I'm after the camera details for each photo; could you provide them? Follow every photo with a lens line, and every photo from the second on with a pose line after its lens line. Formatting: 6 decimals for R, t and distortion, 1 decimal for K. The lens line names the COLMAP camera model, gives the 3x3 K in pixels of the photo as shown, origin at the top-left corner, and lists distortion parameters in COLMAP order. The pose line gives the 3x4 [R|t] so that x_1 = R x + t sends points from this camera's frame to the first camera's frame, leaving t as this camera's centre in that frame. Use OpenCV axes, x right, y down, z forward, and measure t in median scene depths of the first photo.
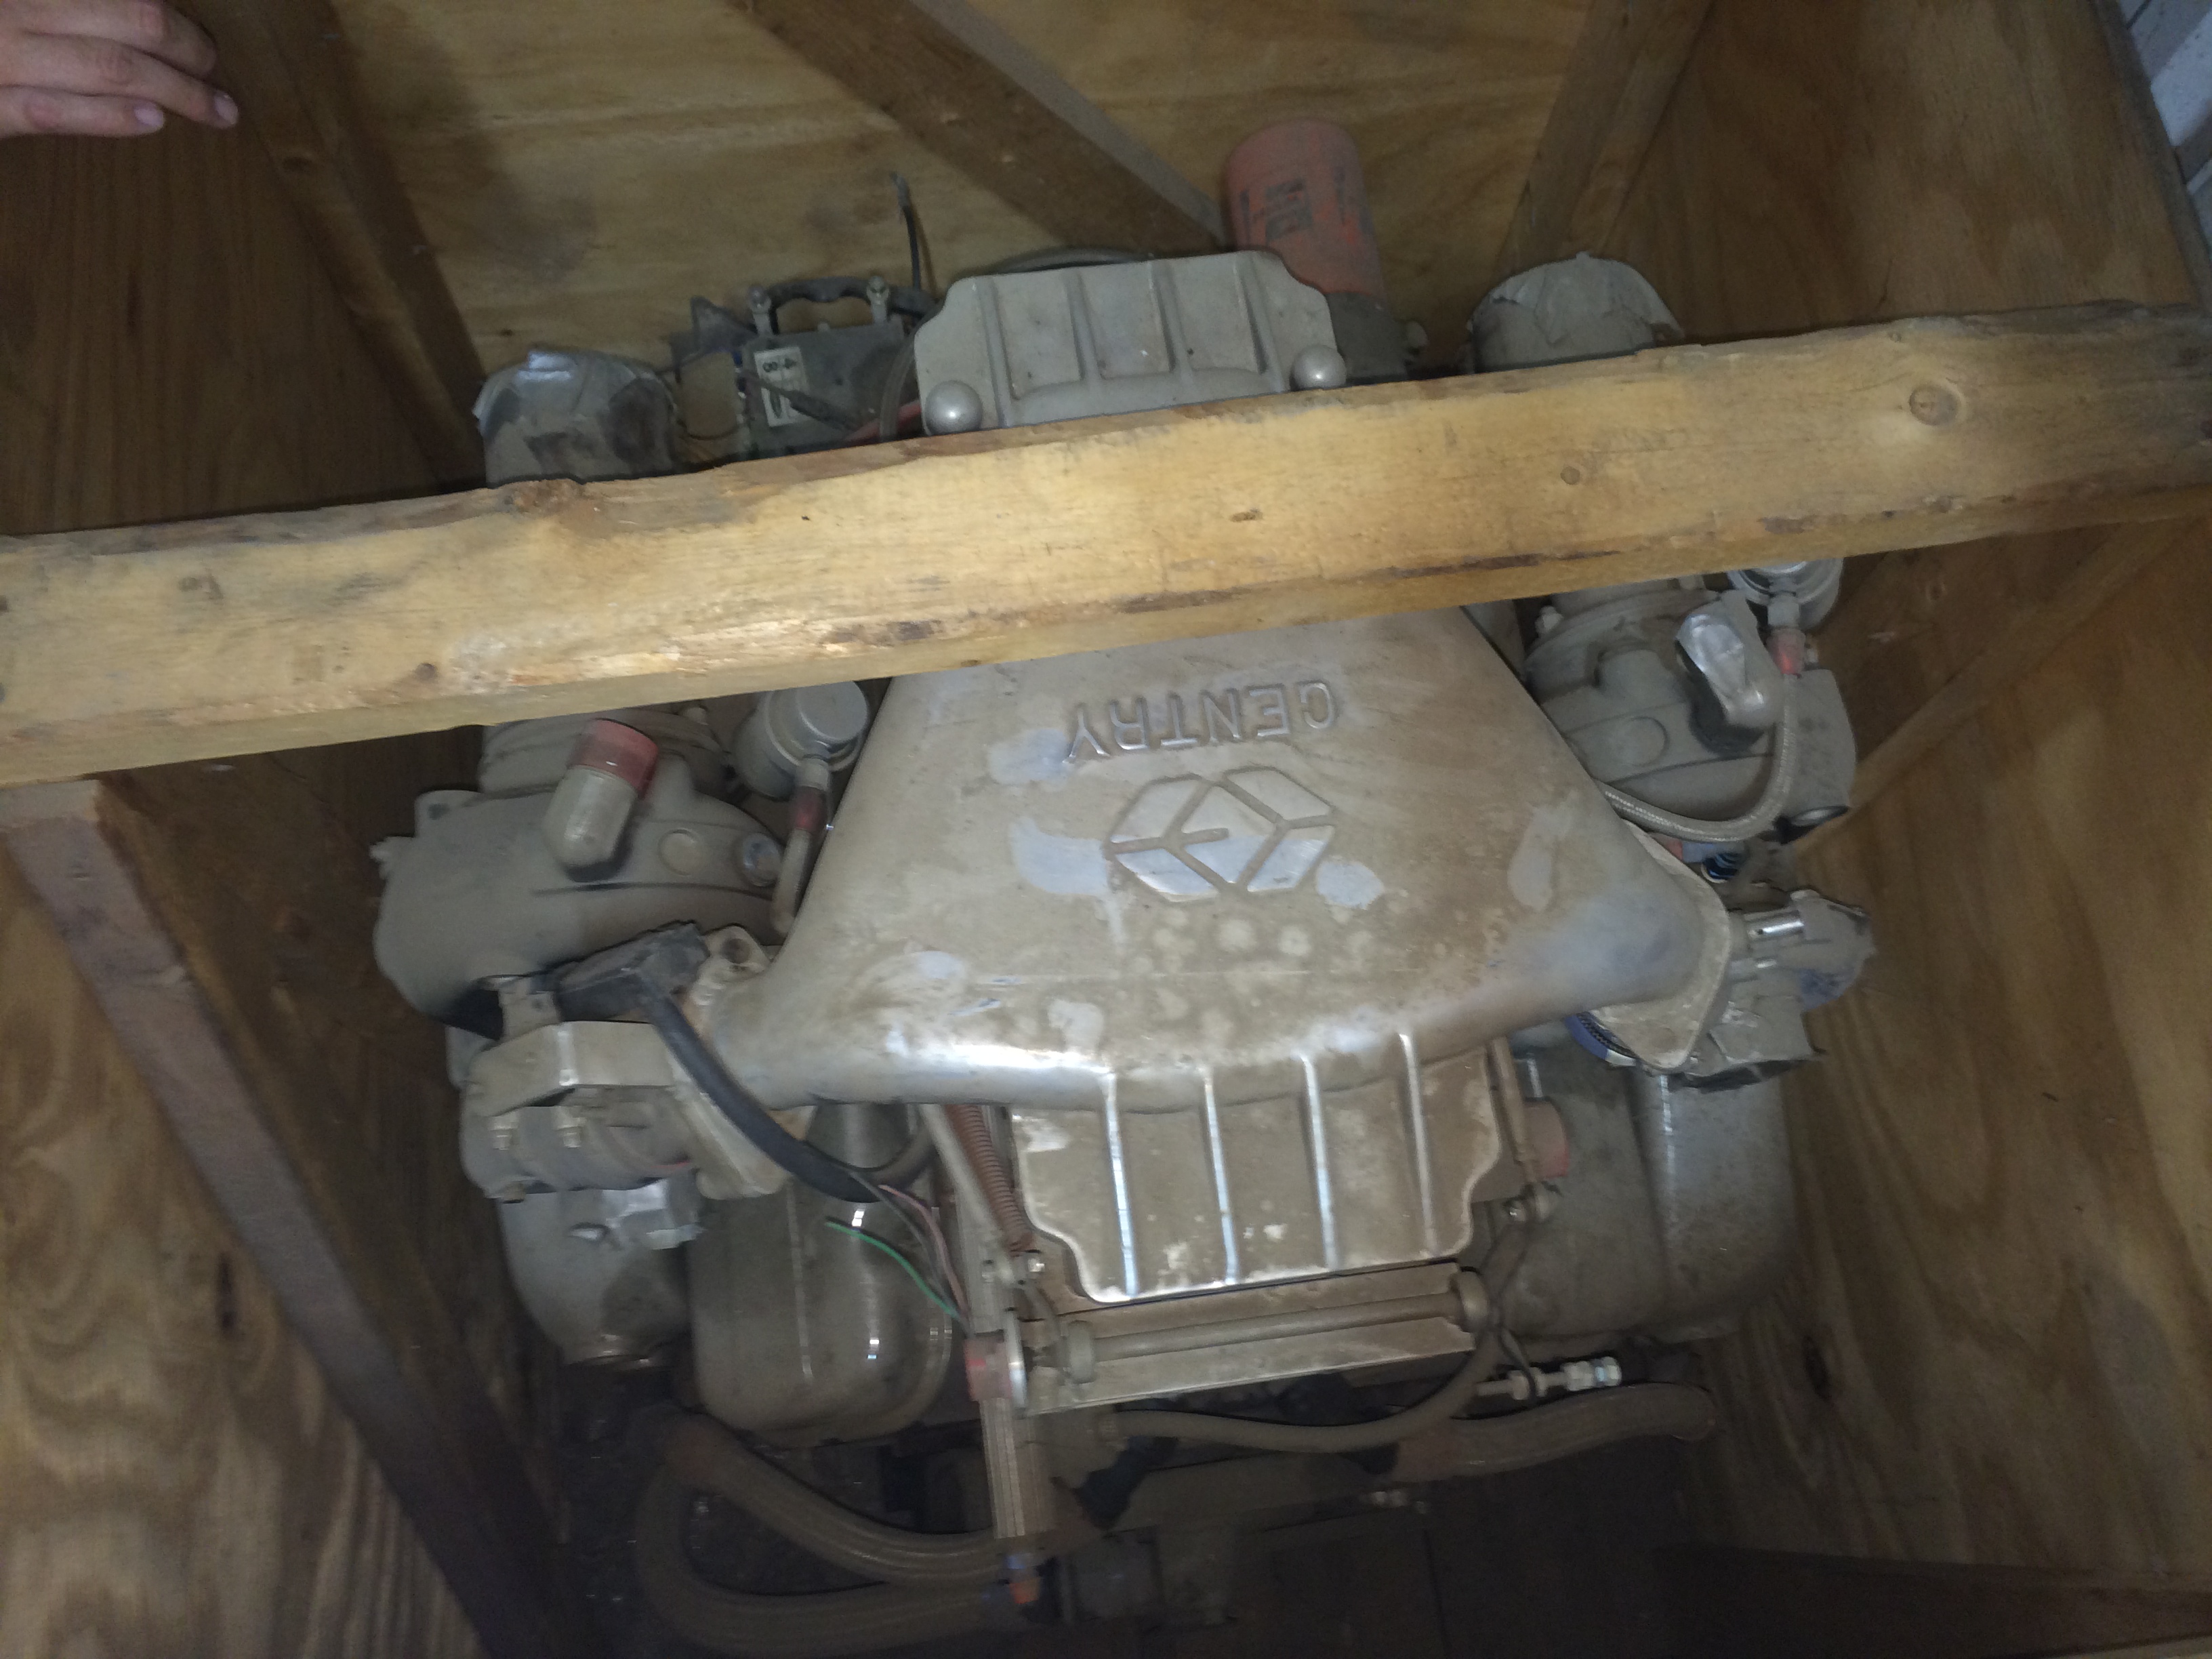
lens RADIAL K [[1895.6, 0, 1106.0], [0, 1895.6, 829.5], [0, 0, 1]] dist [0.073342, -0.096744]
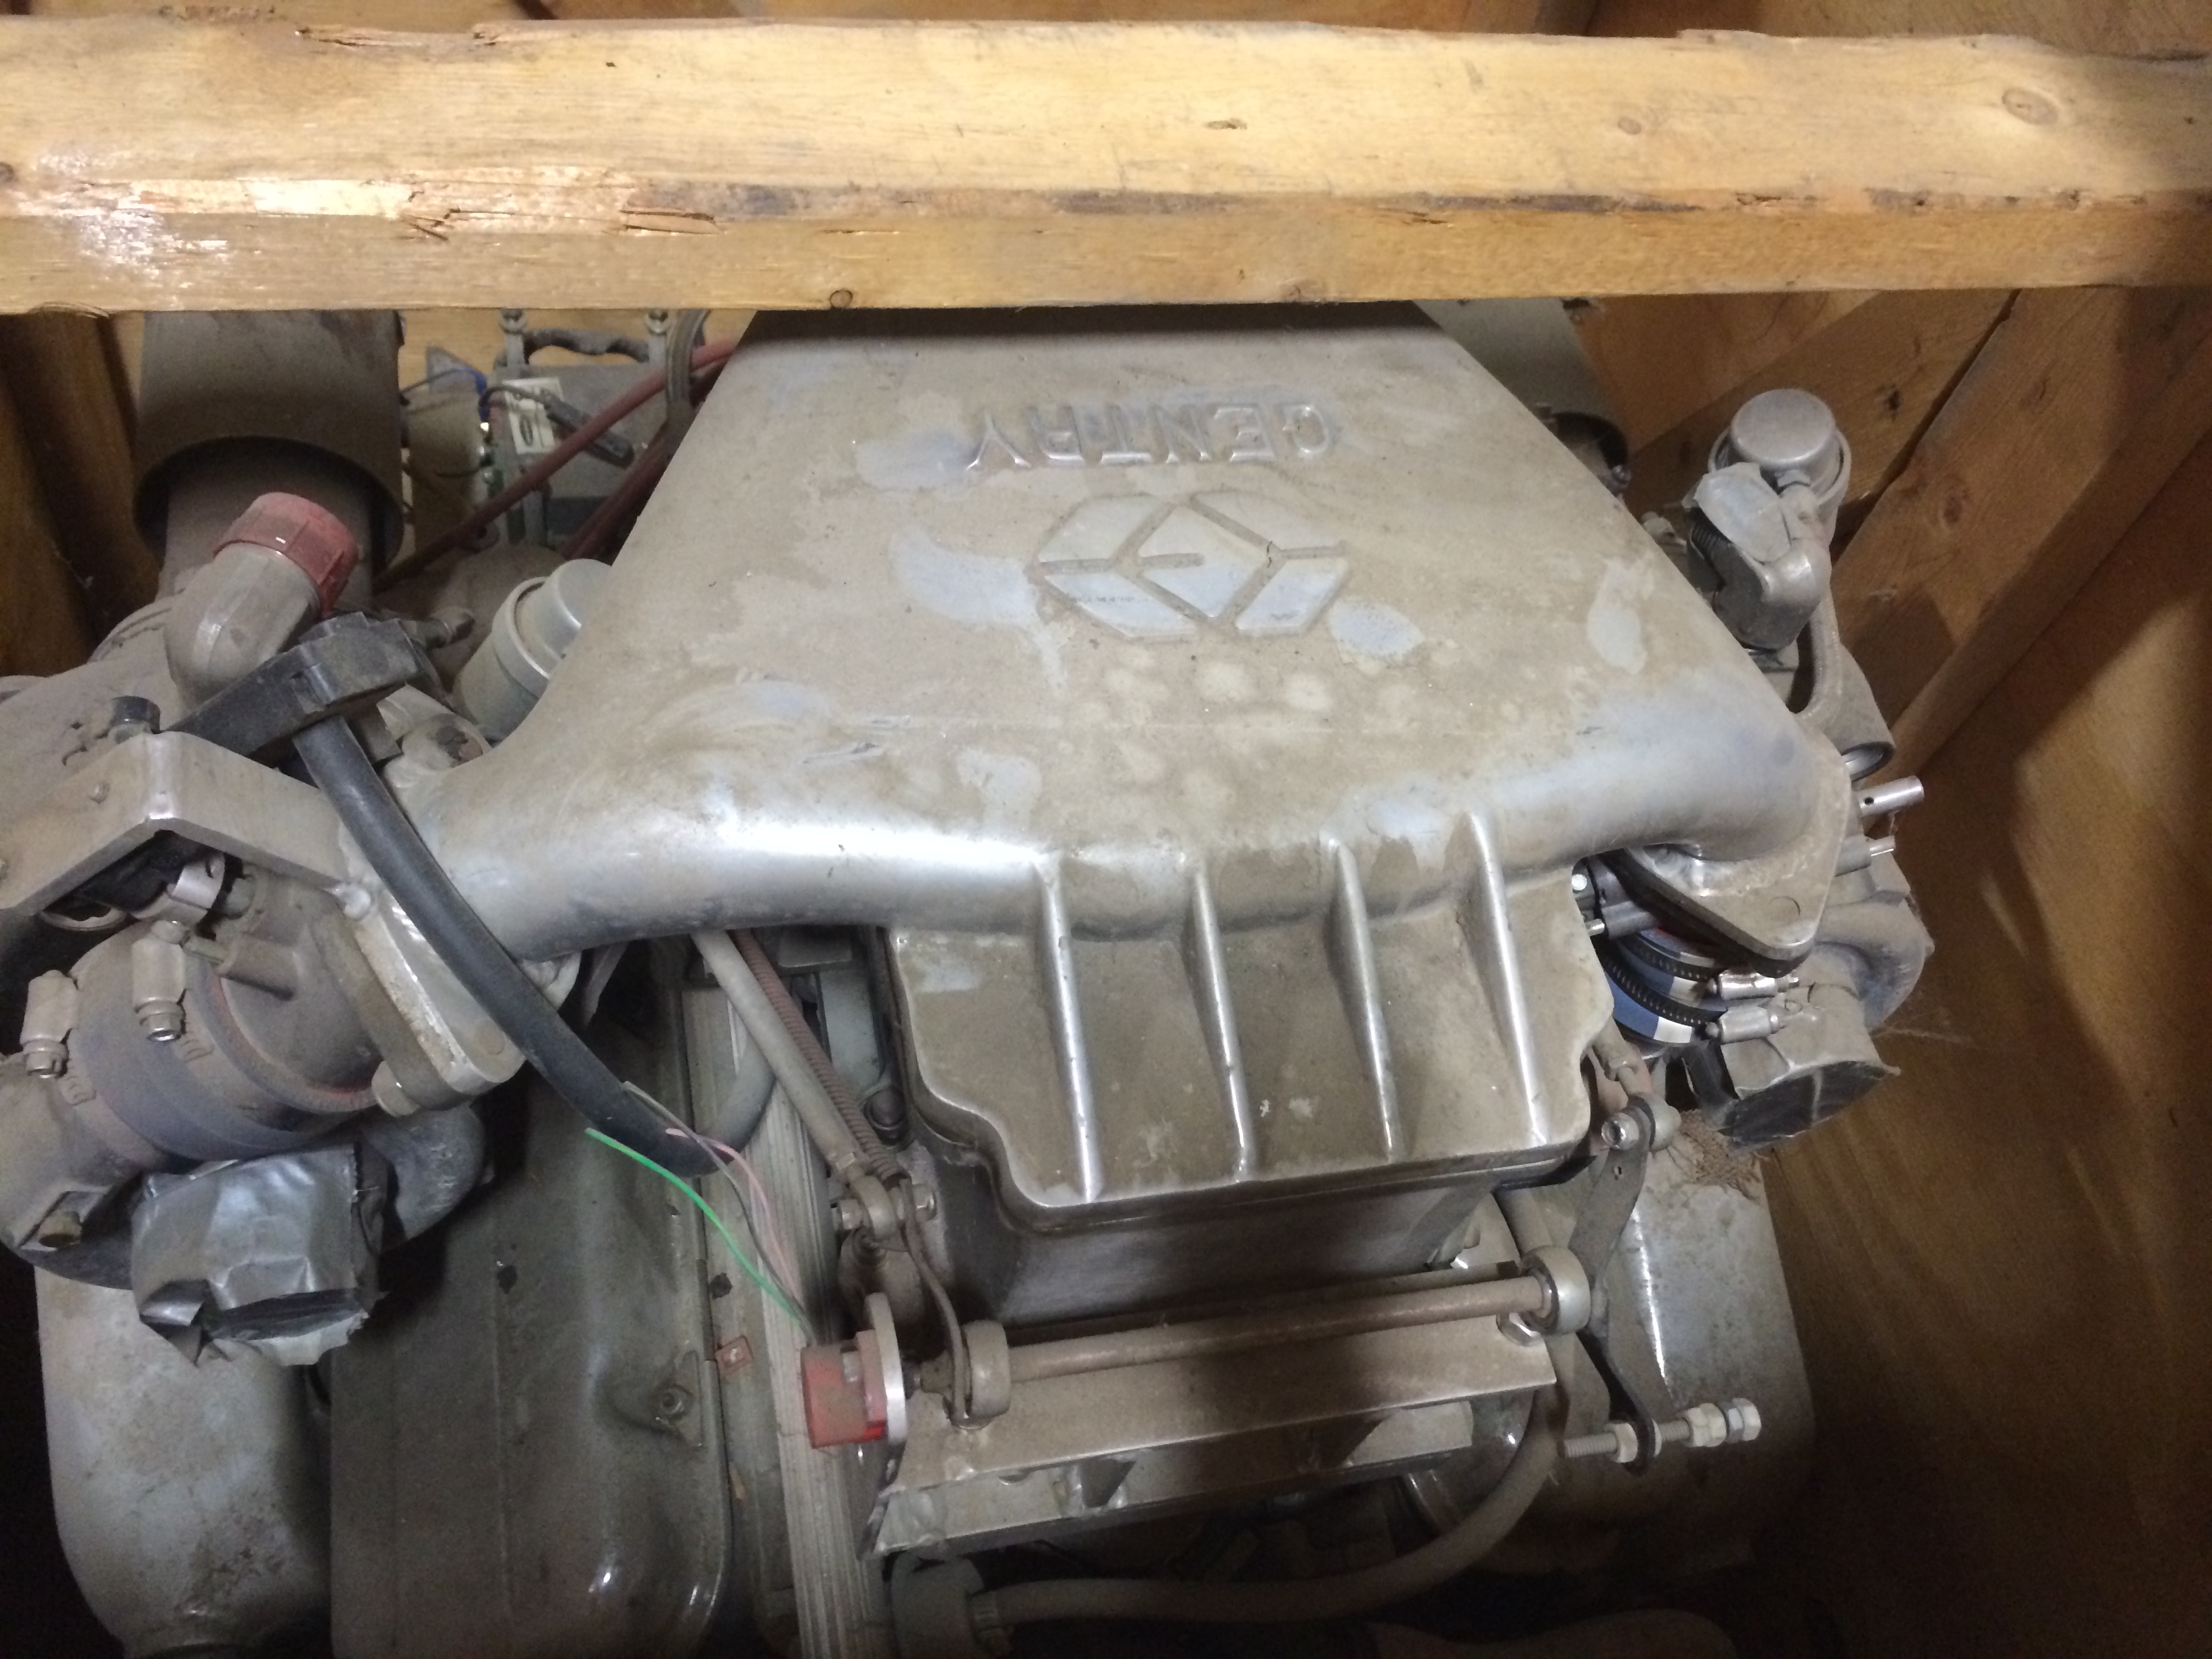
lens RADIAL K [[1895.6, 0, 1106.0], [0, 1895.6, 829.5], [0, 0, 1]] dist [0.073342, -0.096744]
pose [[0.988585, 0.019550, 0.149389, -0.075741], [0.021360, 0.963343, -0.267423, 0.290680], [-0.149141, 0.267561, 0.951929, 0.367497]]
